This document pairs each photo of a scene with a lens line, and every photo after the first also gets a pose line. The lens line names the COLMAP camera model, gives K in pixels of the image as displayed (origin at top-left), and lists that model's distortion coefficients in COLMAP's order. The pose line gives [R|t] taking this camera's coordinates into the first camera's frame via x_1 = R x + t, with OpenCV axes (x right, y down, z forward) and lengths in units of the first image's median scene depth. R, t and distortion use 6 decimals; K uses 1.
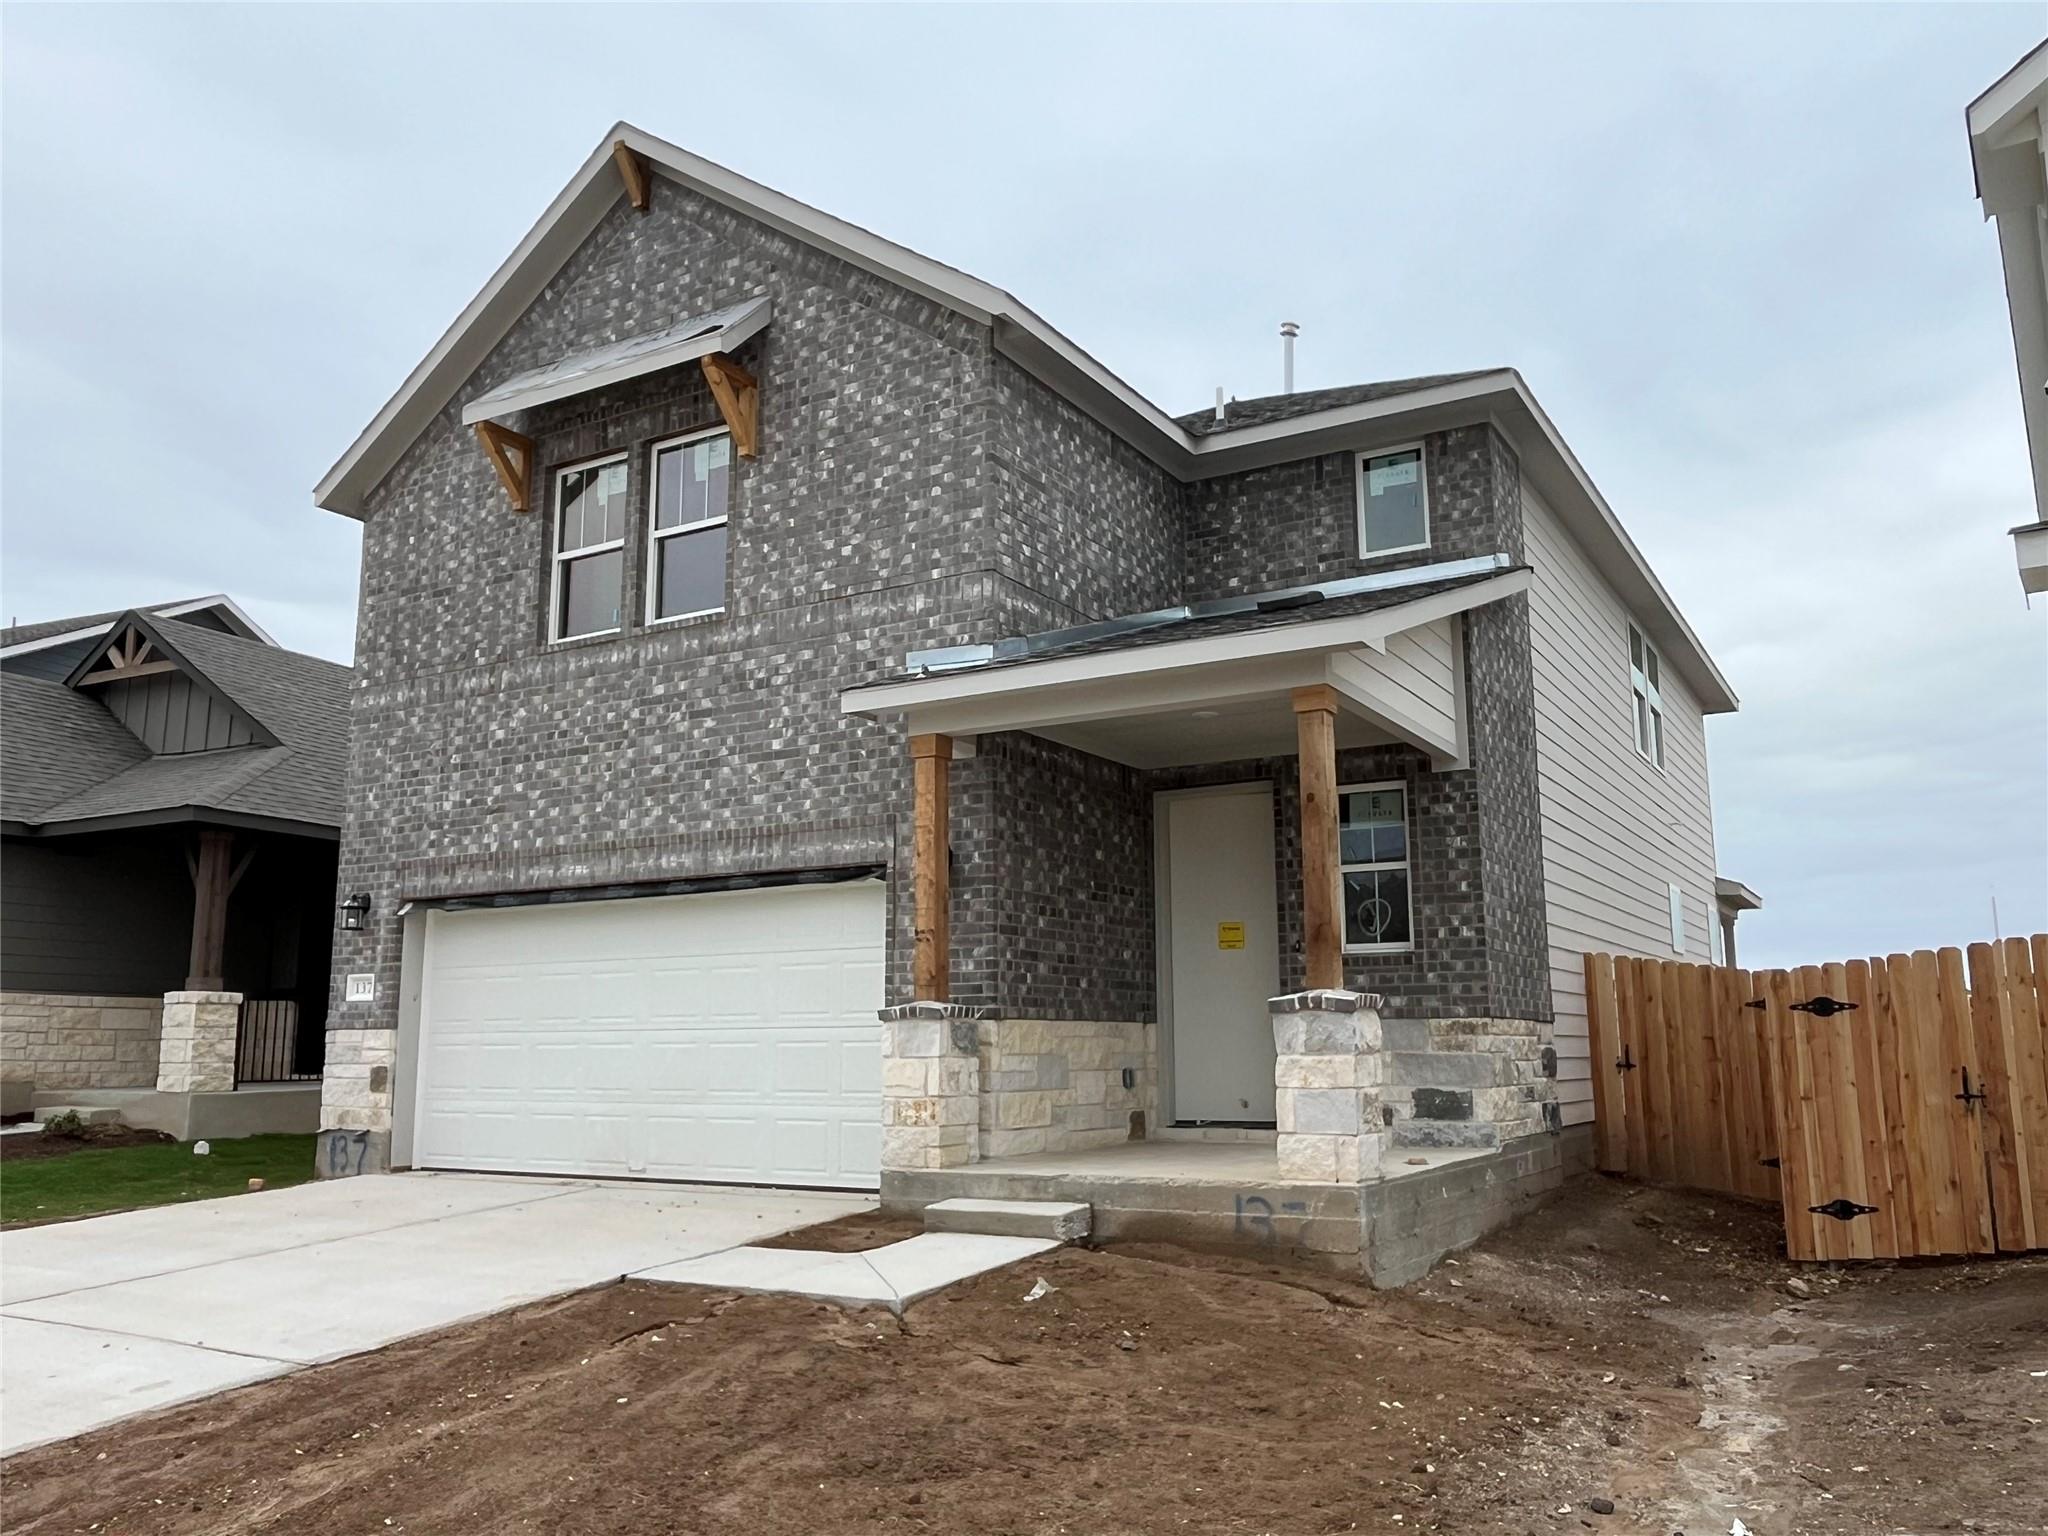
lens RADIAL K [[1543.1, 0, 1028.1], [0, 1543.1, 779.6], [0, 0, 1]] dist [0.006274, 0.002805]
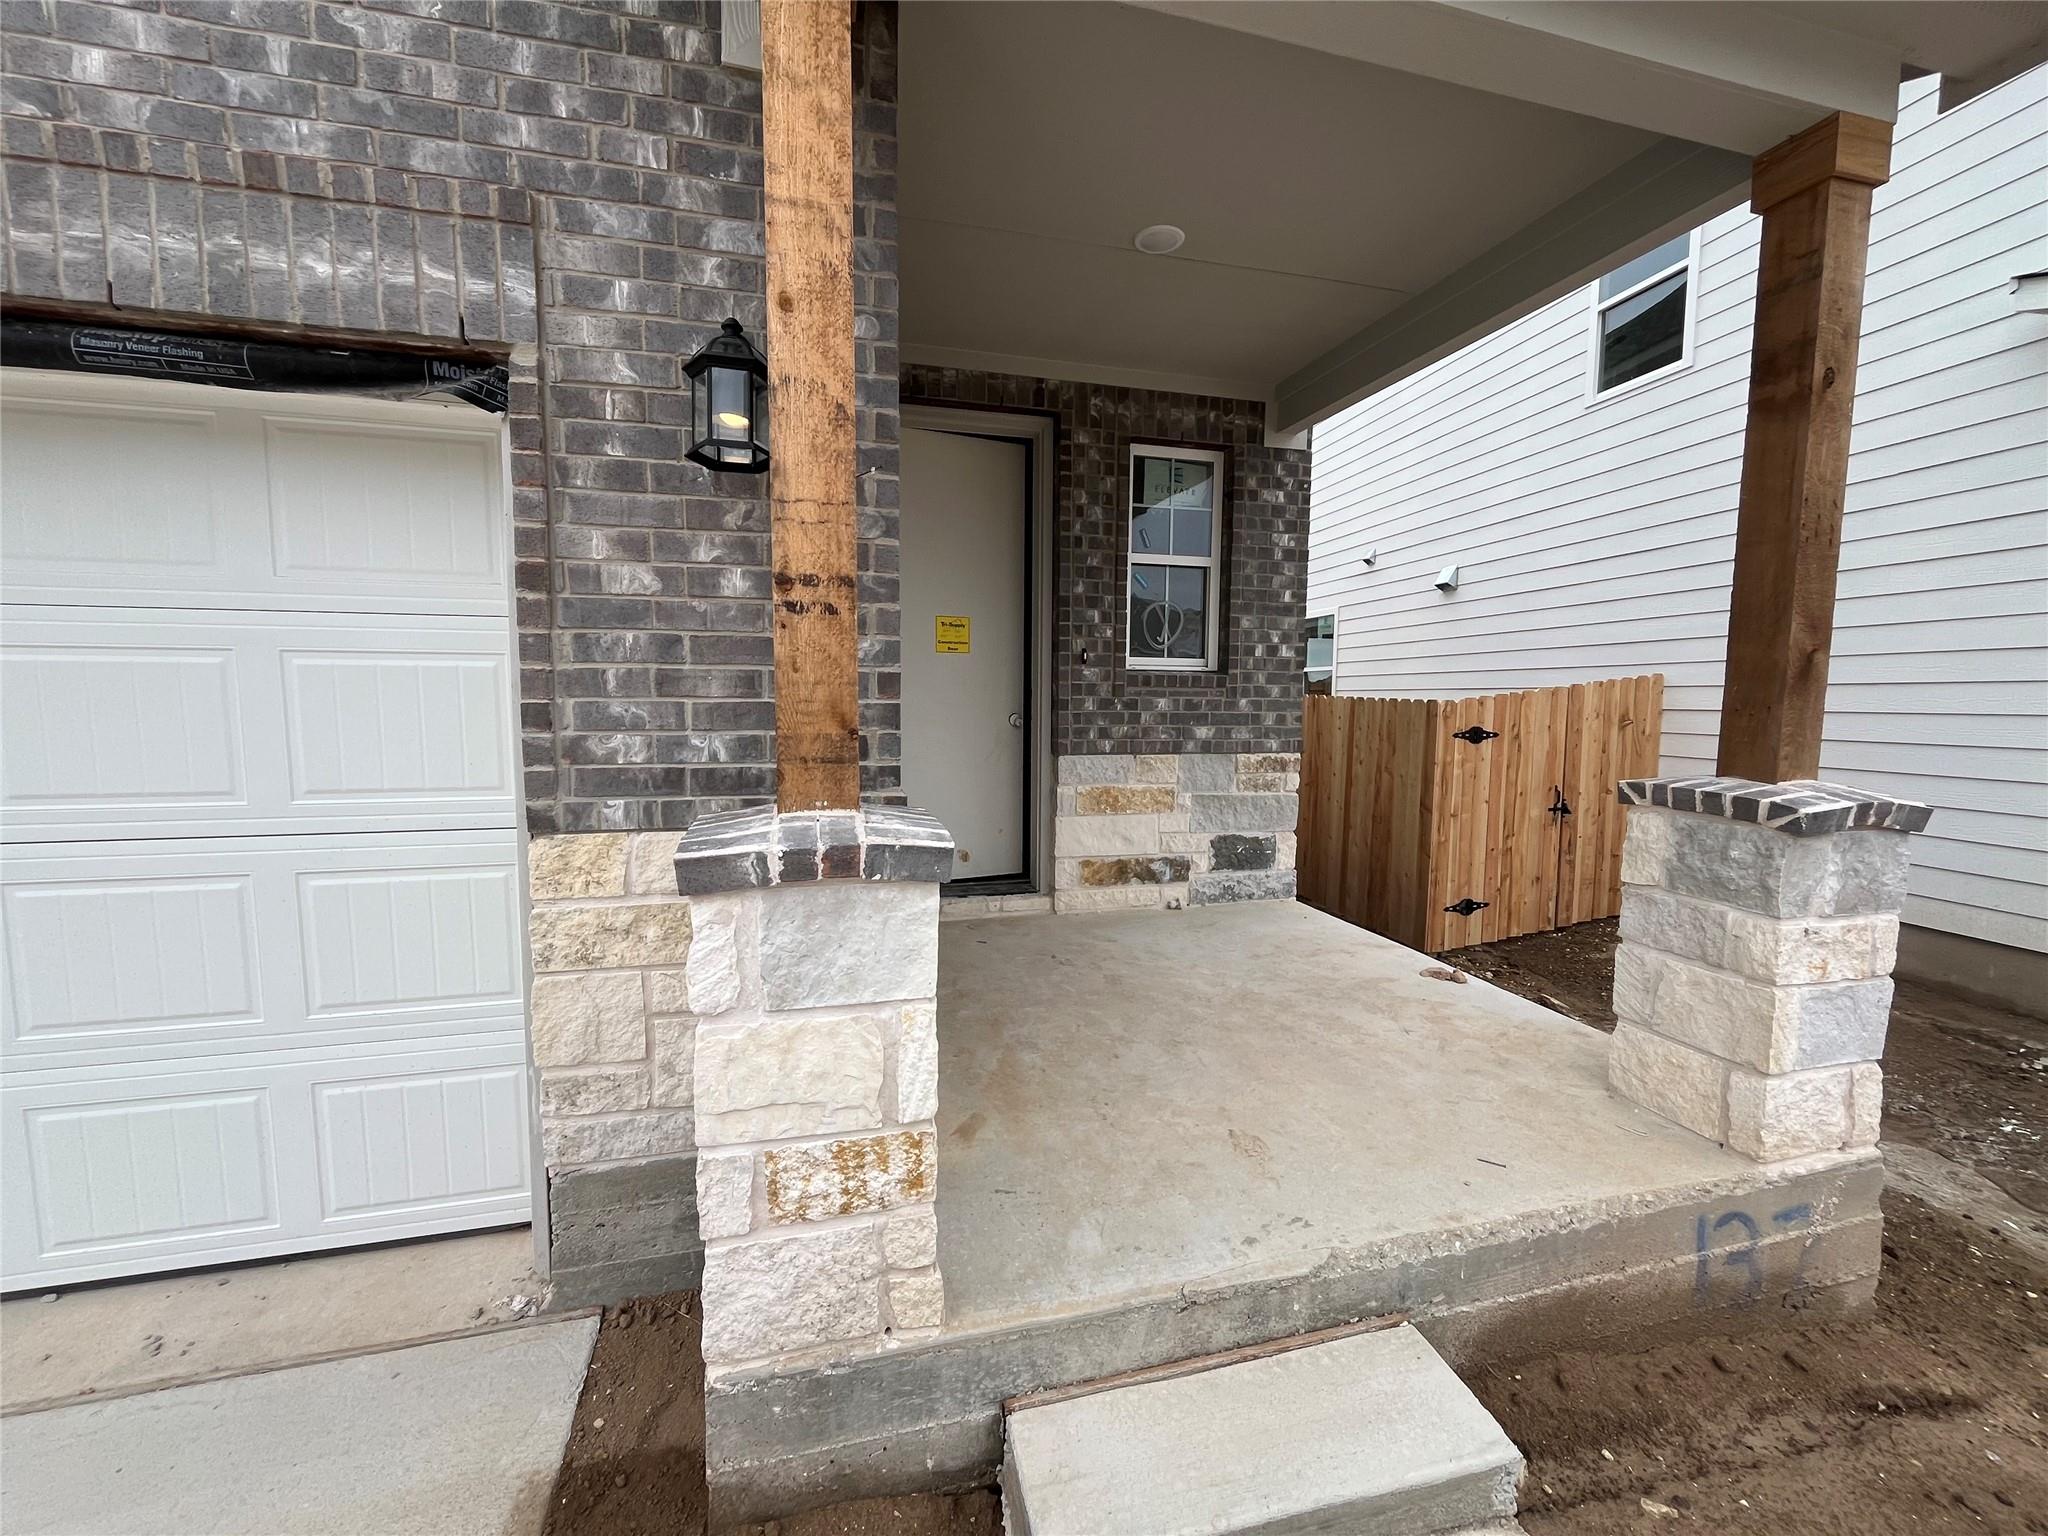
lens RADIAL K [[836.2, 0, 1019.8], [0, 836.2, 769.4], [0, 0, 1]] dist [-0.002944, -0.000554]
pose [[0.703766, -0.052344, 0.708501, -0.143164], [-0.133640, 0.969724, 0.204389, 0.088042], [-0.697749, -0.238526, 0.675464, 0.785538]]
